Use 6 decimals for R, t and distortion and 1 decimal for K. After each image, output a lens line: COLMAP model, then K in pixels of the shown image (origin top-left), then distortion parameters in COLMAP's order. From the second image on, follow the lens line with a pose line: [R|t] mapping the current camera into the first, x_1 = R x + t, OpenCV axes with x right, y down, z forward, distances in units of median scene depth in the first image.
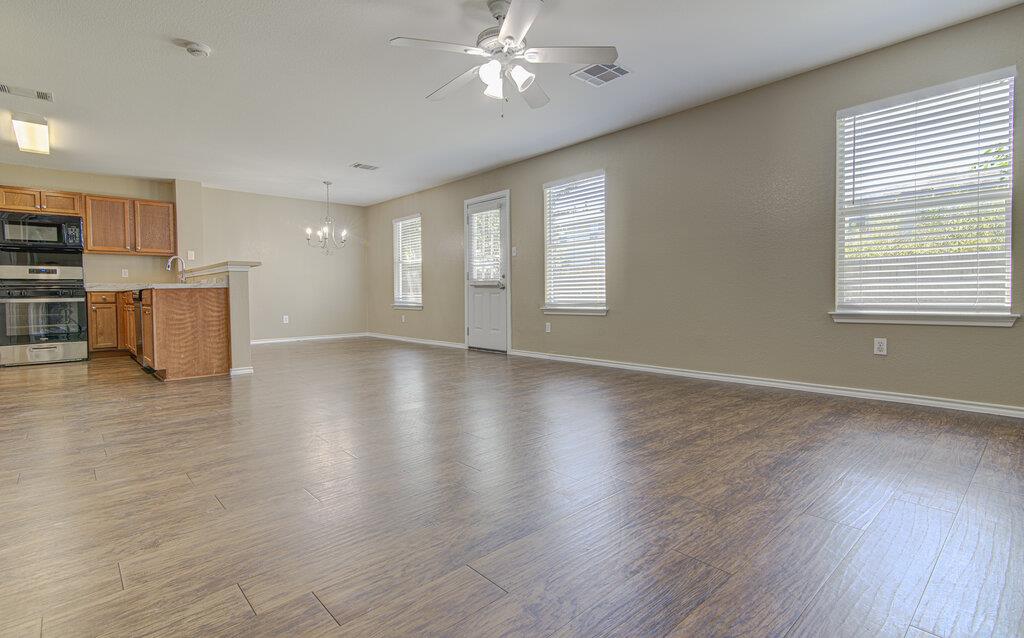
lens RADIAL K [[483.0, 0, 504.5], [0, 483.0, 303.5], [0, 0, 1]] dist [0.006186, 0.000771]
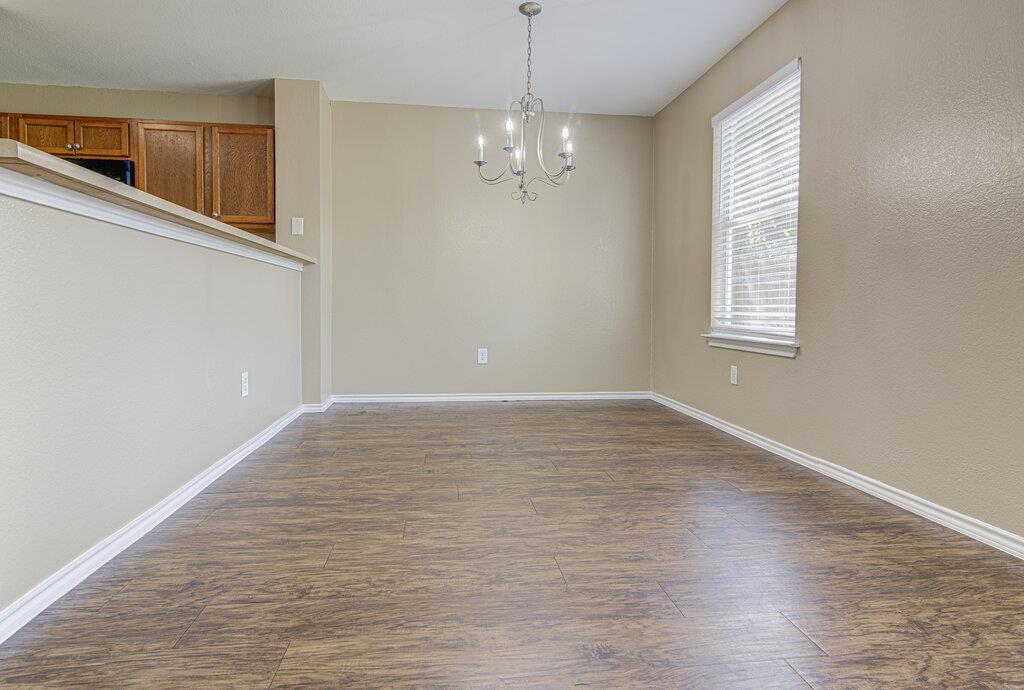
lens RADIAL K [[542.3, 0, 501.5], [0, 542.3, 318.2], [0, 0, 1]] dist [0.013035, 0.000435]
pose [[0.818340, 0.025731, -0.574158, -0.153277], [-0.028373, 0.999588, 0.004357, -0.011696], [0.574033, 0.012726, 0.818733, 0.728759]]
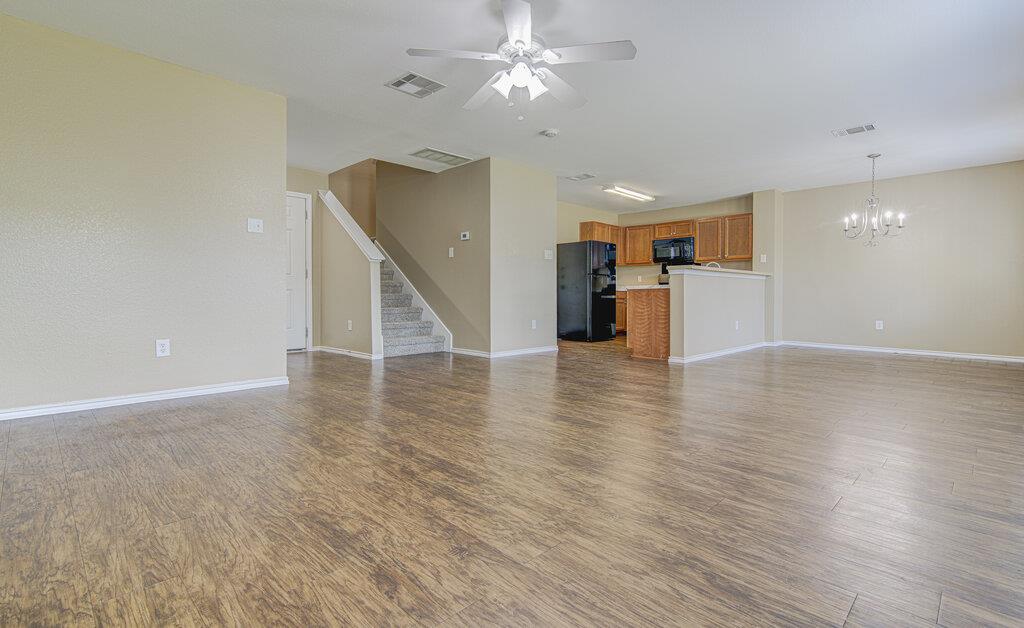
lens RADIAL K [[475.5, 0, 514.7], [0, 475.5, 298.3], [0, 0, 1]] dist [0.017556, -0.000546]
pose [[0.061139, 0.019874, -0.997931, 0.445850], [-0.026847, 0.999473, 0.018260, -0.015528], [0.997768, 0.025675, 0.061640, 0.416799]]
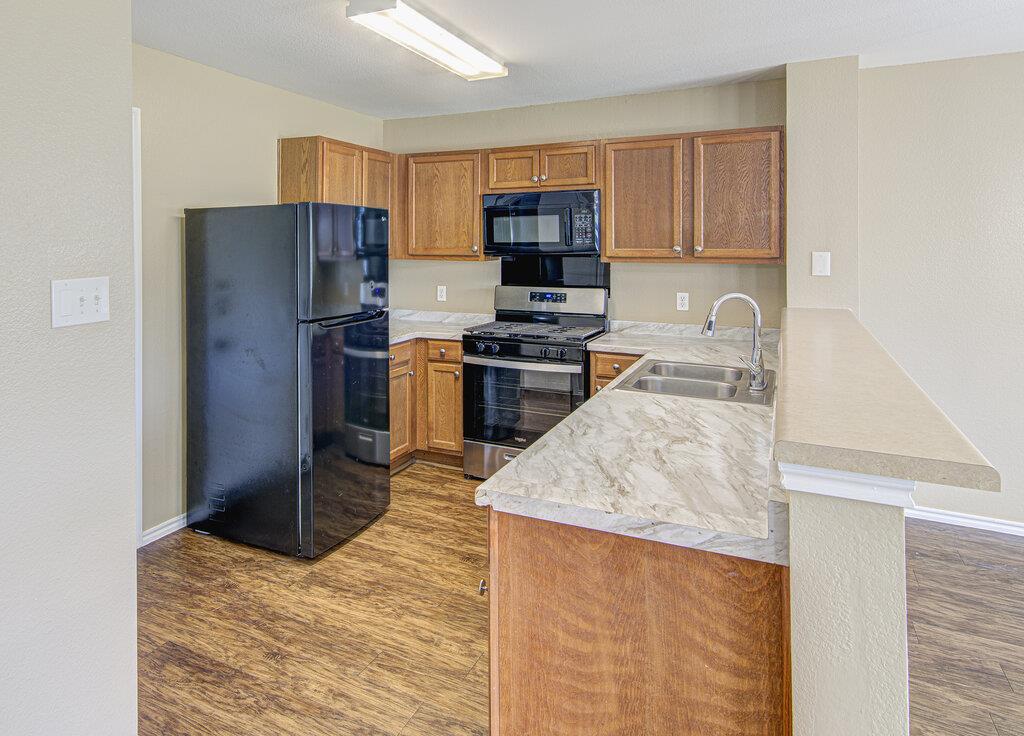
lens RADIAL K [[697.9, 0, 397.7], [0, 697.9, 247.4], [0, 0, 1]] dist [0.044753, -0.001452]
pose [[0.321769, 0.017108, -0.946664, -0.270990], [-0.020962, 0.999720, 0.010942, -0.123333], [0.946586, 0.016323, 0.322038, 0.584131]]
